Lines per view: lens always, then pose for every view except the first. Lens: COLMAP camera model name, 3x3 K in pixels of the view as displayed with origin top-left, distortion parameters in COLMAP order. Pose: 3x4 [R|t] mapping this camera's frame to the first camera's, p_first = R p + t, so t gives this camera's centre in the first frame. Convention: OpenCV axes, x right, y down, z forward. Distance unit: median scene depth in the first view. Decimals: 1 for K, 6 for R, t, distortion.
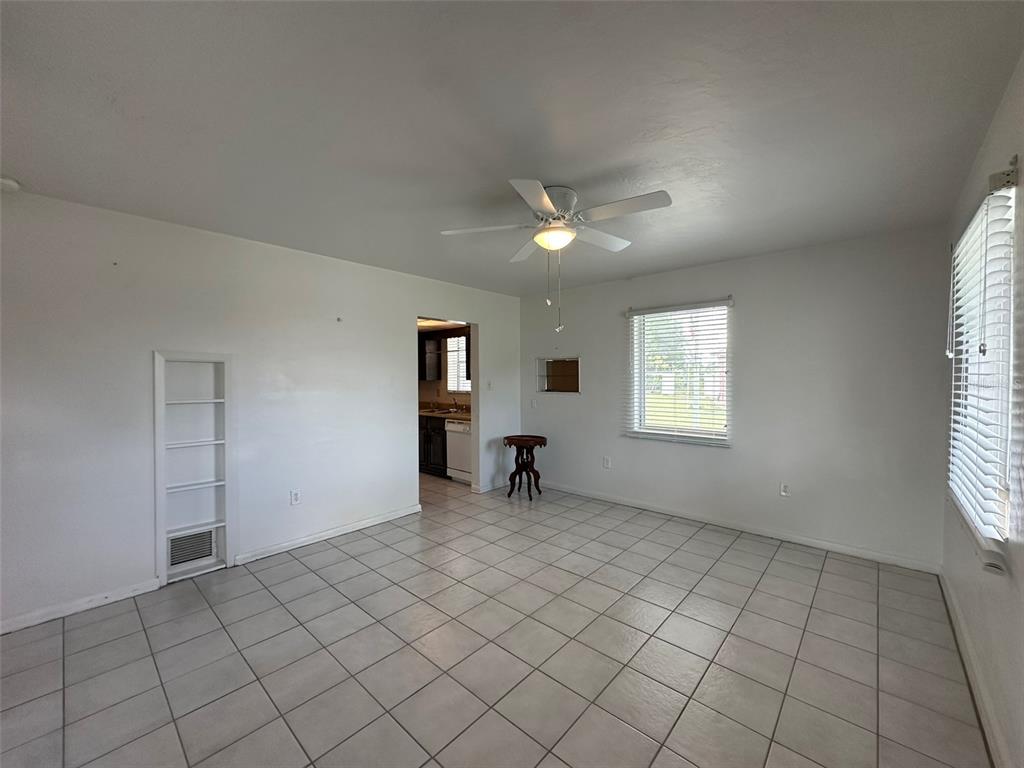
lens RADIAL K [[406.8, 0, 512.0], [0, 406.8, 384.0], [0, 0, 1]] dist [-0.012780, 0.000005]
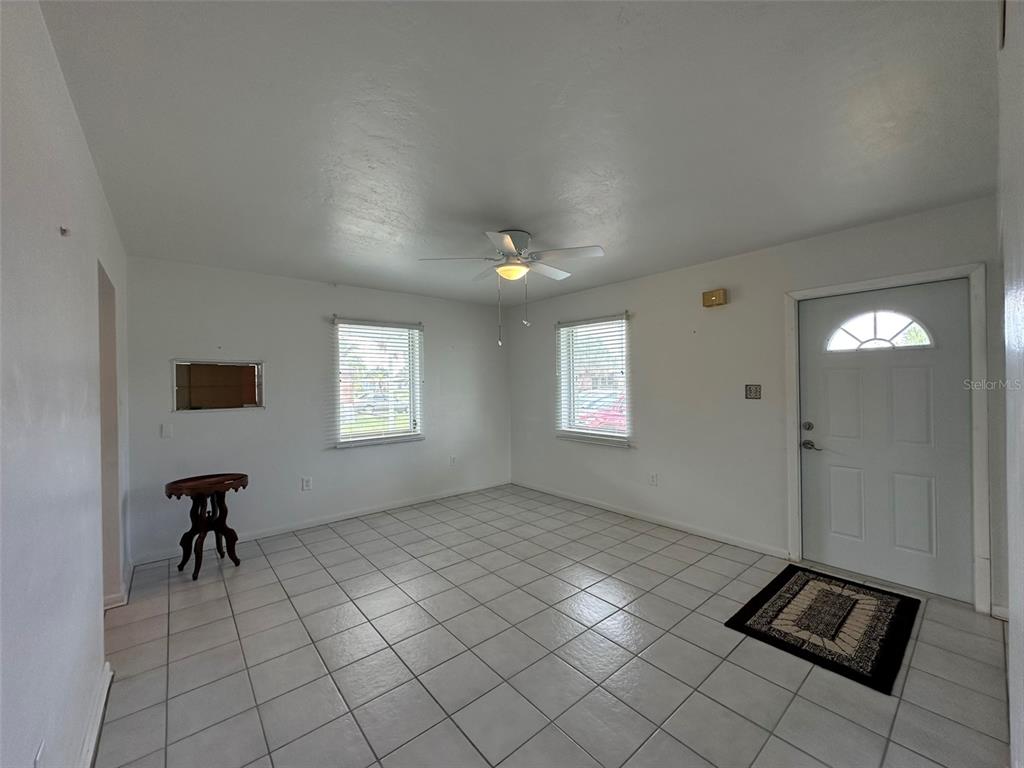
lens RADIAL K [[410.8, 0, 511.1], [0, 410.8, 383.3], [0, 0, 1]] dist [-0.001979, 0.000243]
pose [[0.139872, -0.002514, 0.990166, -0.720290], [0.032424, 0.999472, -0.002042, -0.010194], [-0.989639, 0.032391, 0.139880, 0.530189]]
